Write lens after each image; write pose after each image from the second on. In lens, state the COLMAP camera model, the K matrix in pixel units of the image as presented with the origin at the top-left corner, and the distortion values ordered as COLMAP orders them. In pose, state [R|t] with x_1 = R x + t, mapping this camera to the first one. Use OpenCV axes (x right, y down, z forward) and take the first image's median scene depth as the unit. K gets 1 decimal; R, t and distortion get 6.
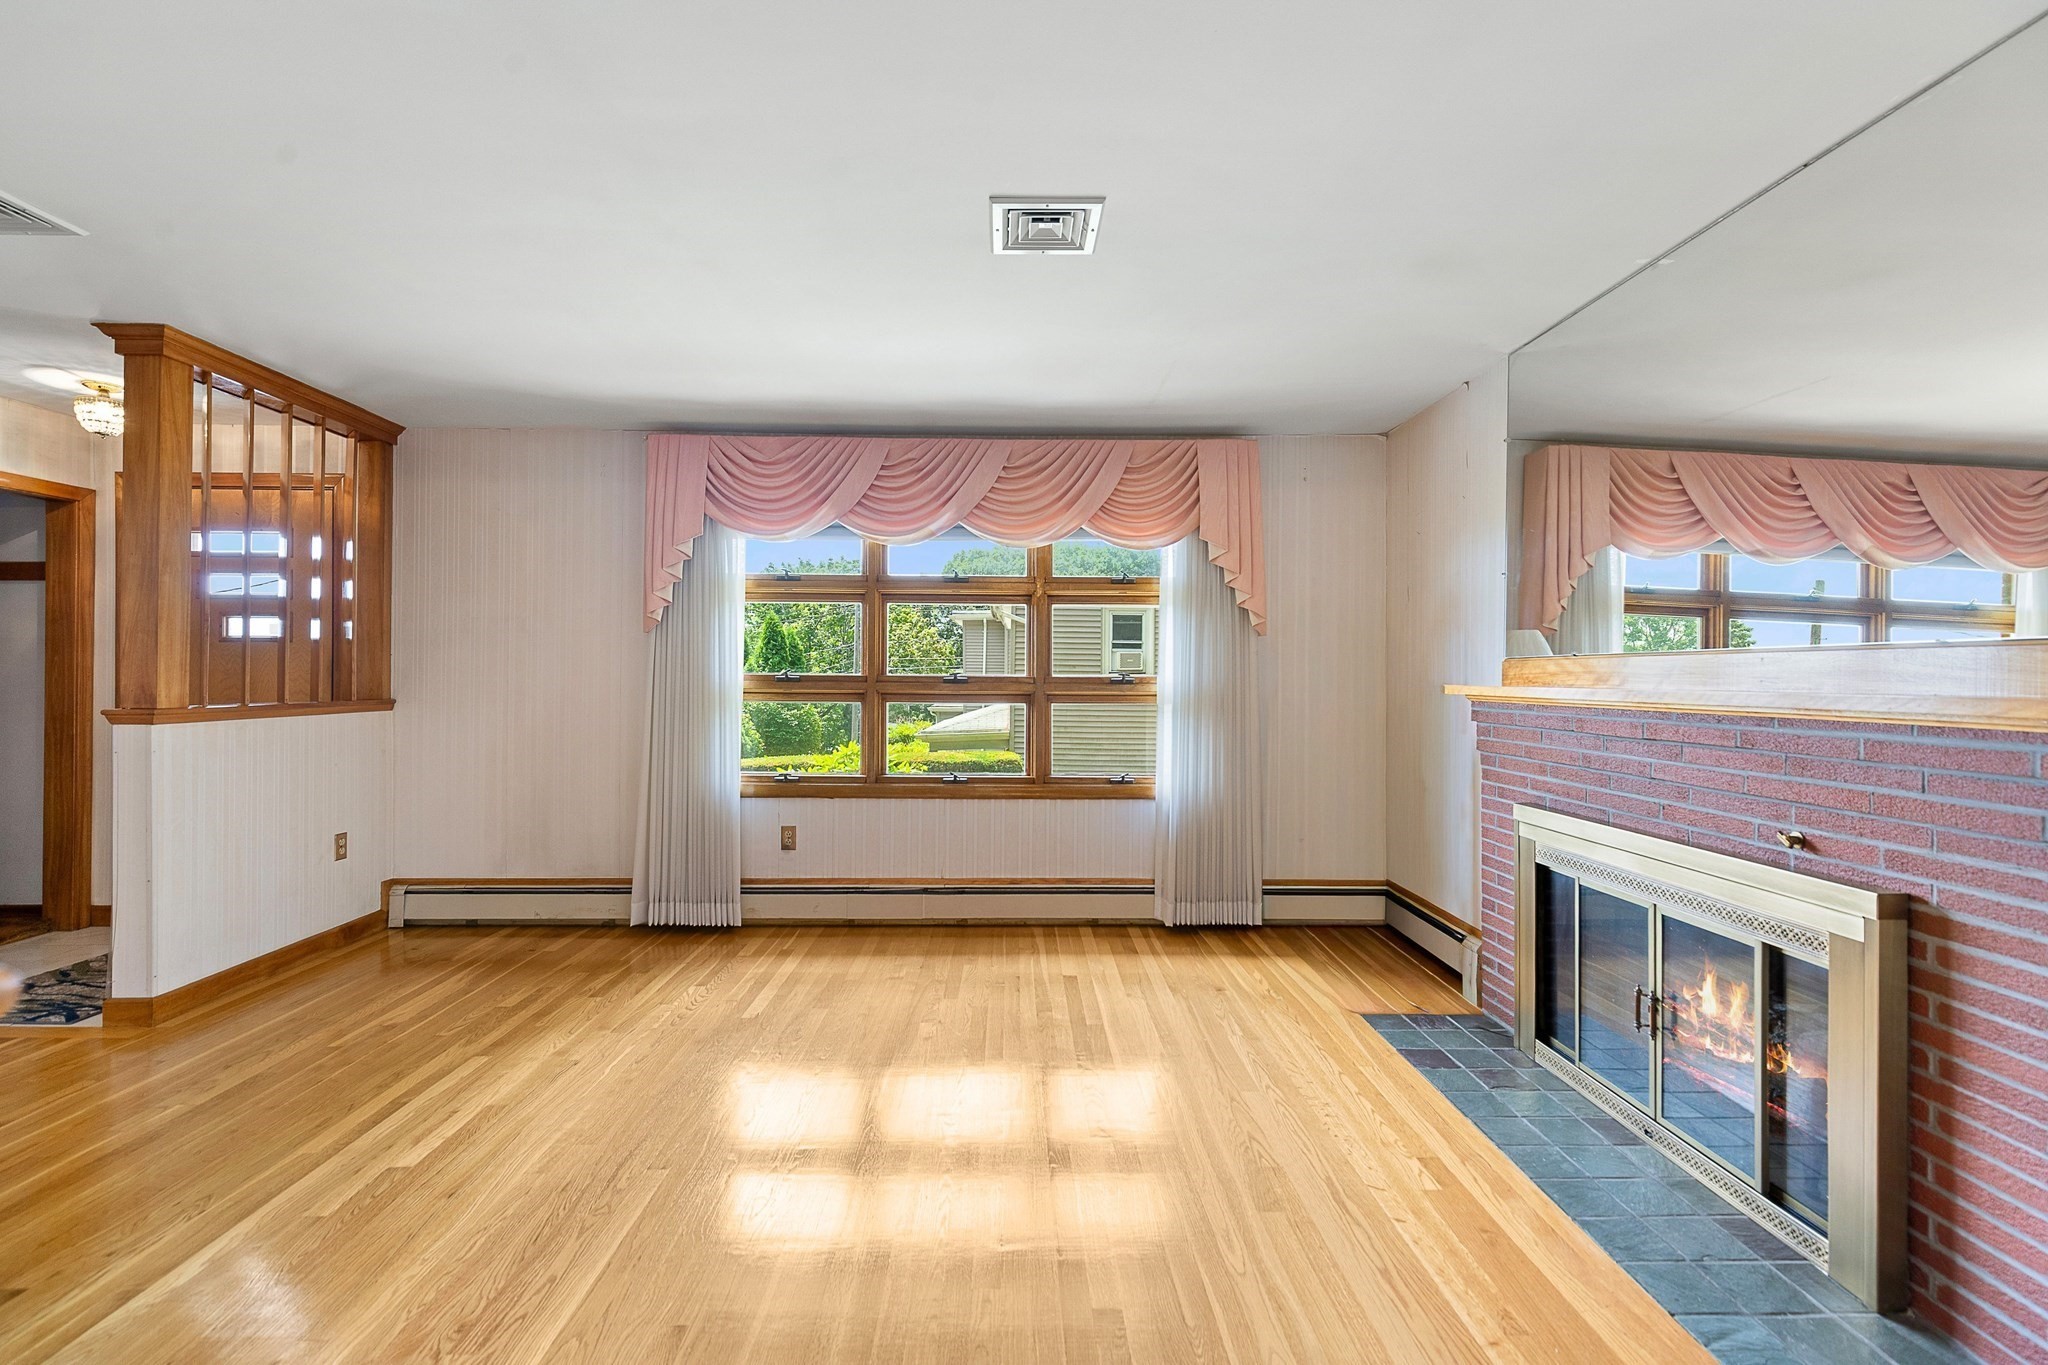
lens RADIAL K [[924.1, 0, 1027.9], [0, 924.1, 675.0], [0, 0, 1]] dist [0.003581, 0.000143]
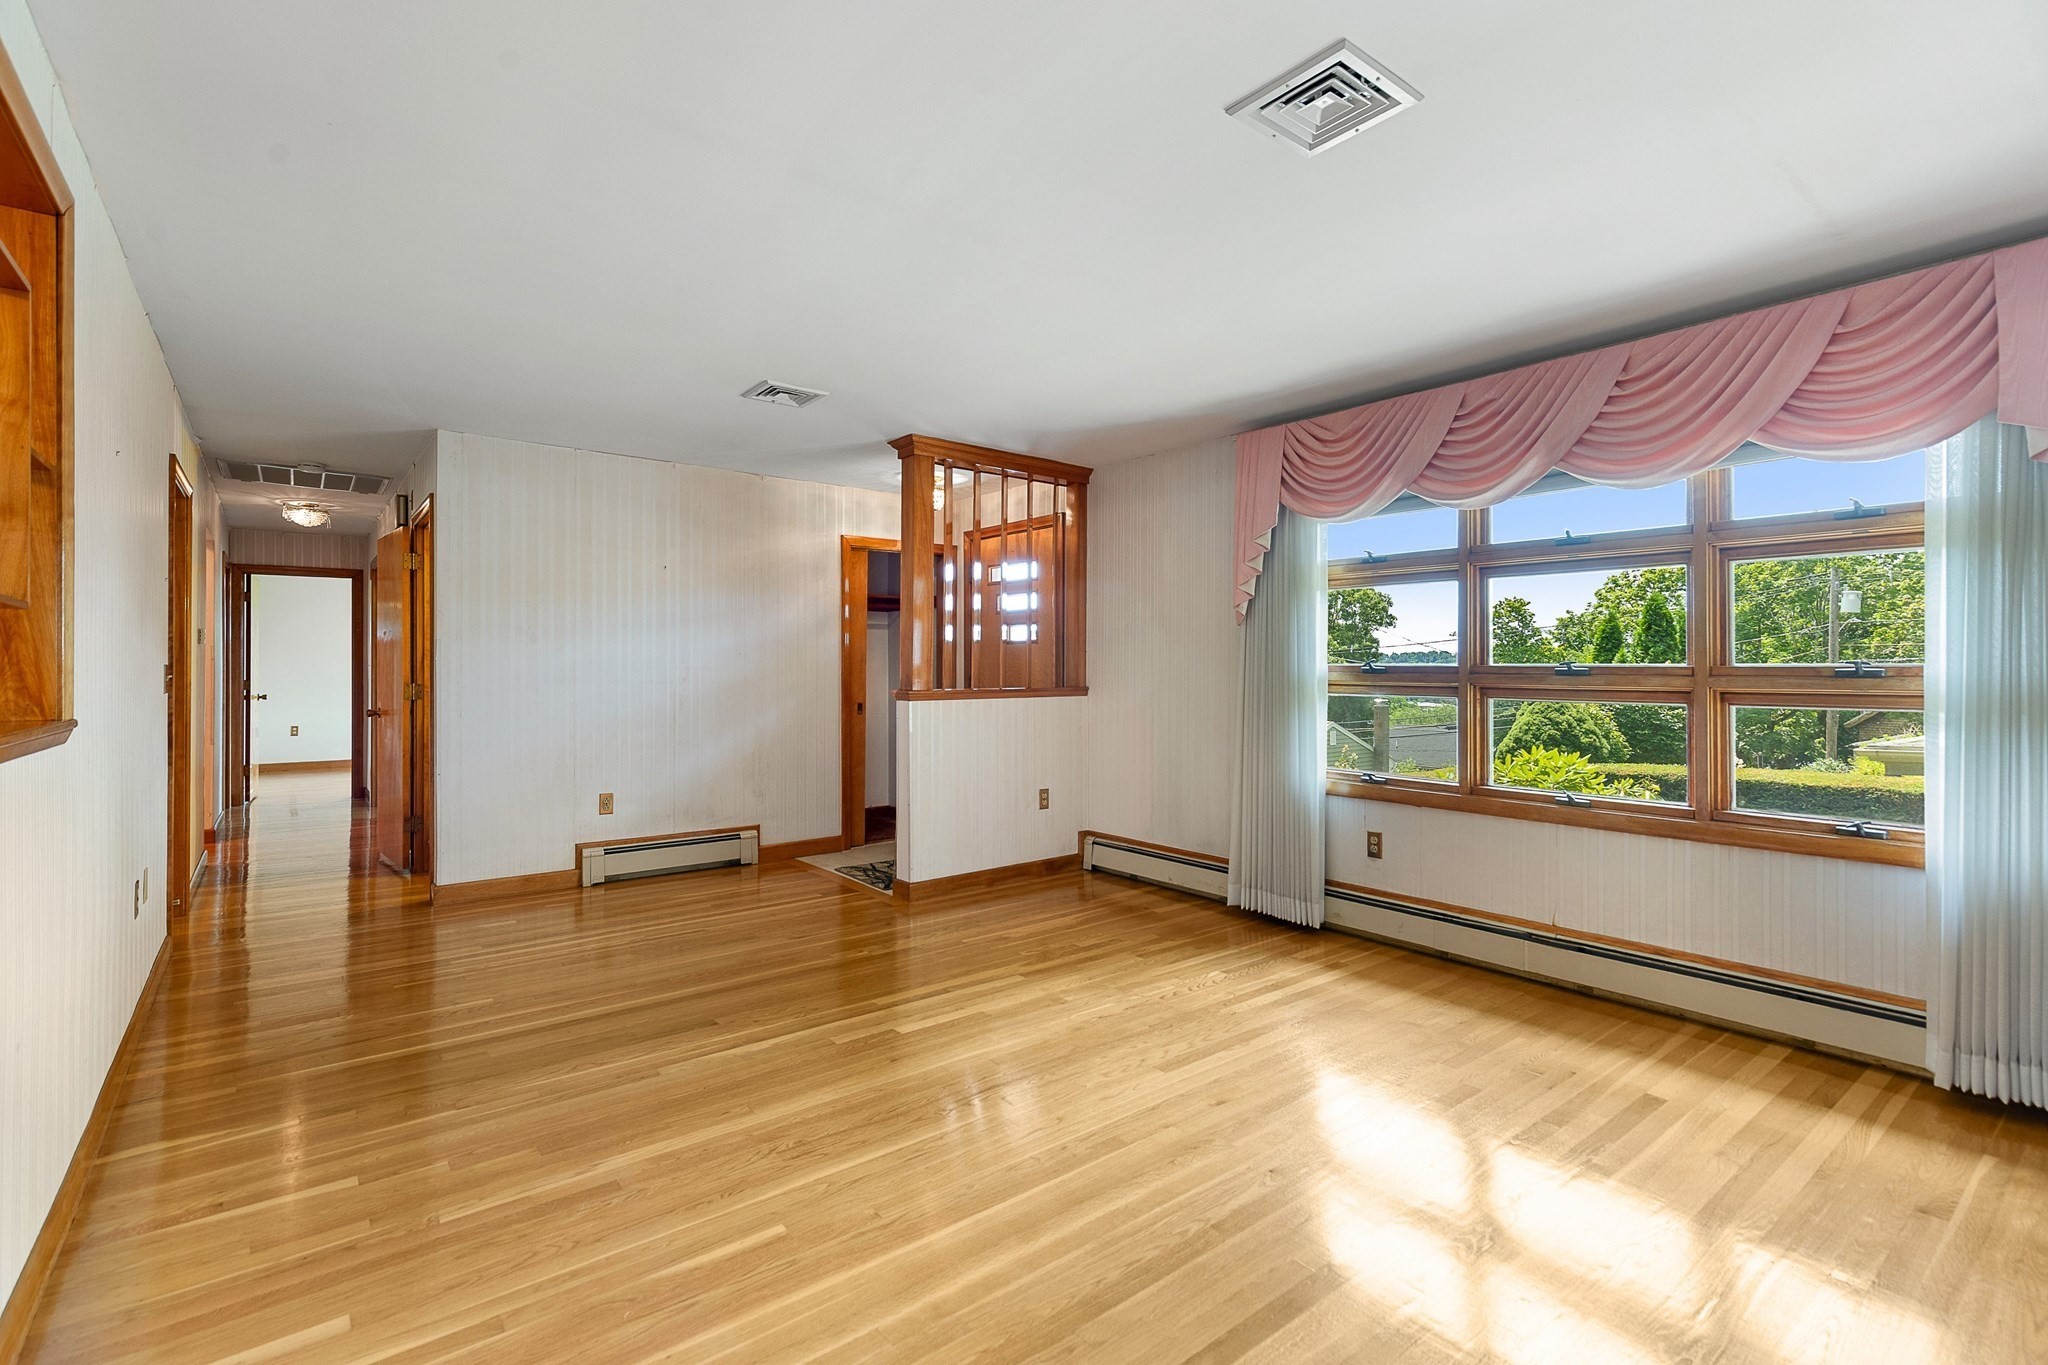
lens RADIAL K [[936.0, 0, 1024.6], [0, 936.0, 670.1], [0, 0, 1]] dist [0.006427, 0.000061]
pose [[0.606791, -0.001265, -0.794860, 0.281490], [0.003305, 0.999994, 0.000932, 0.001764], [0.794854, -0.003192, 0.606792, 0.171702]]
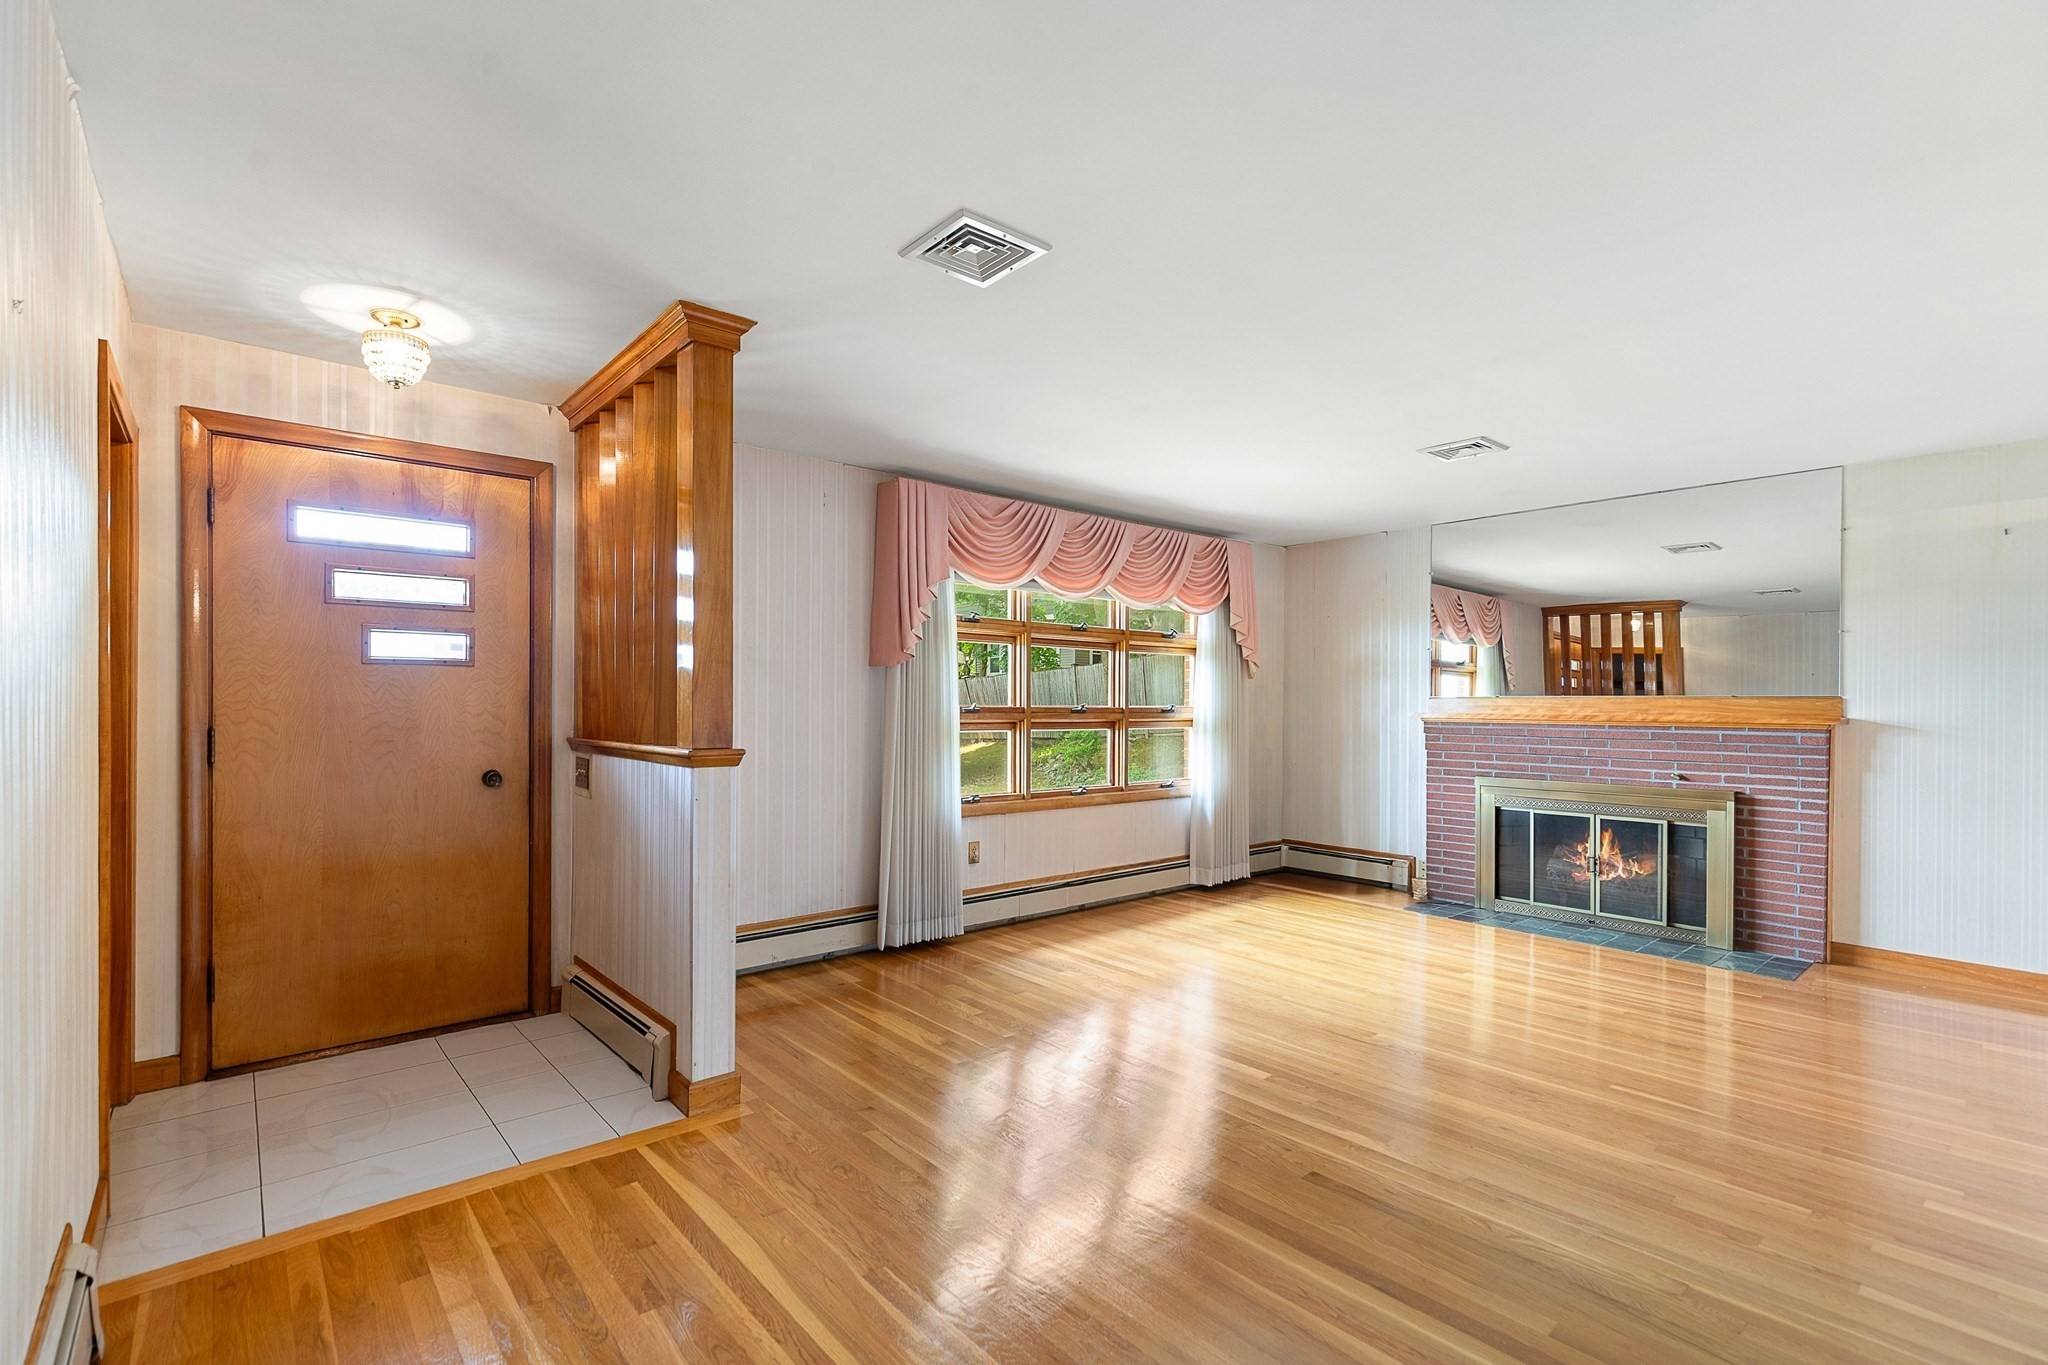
lens RADIAL K [[935.2, 0, 1012.4], [0, 935.2, 707.0], [0, 0, 1]] dist [0.001615, 0.000112]
pose [[0.774724, -0.003187, 0.632291, -0.984662], [-0.002133, 0.999968, 0.007653, -0.009048], [-0.632295, -0.007278, 0.774693, 0.099737]]
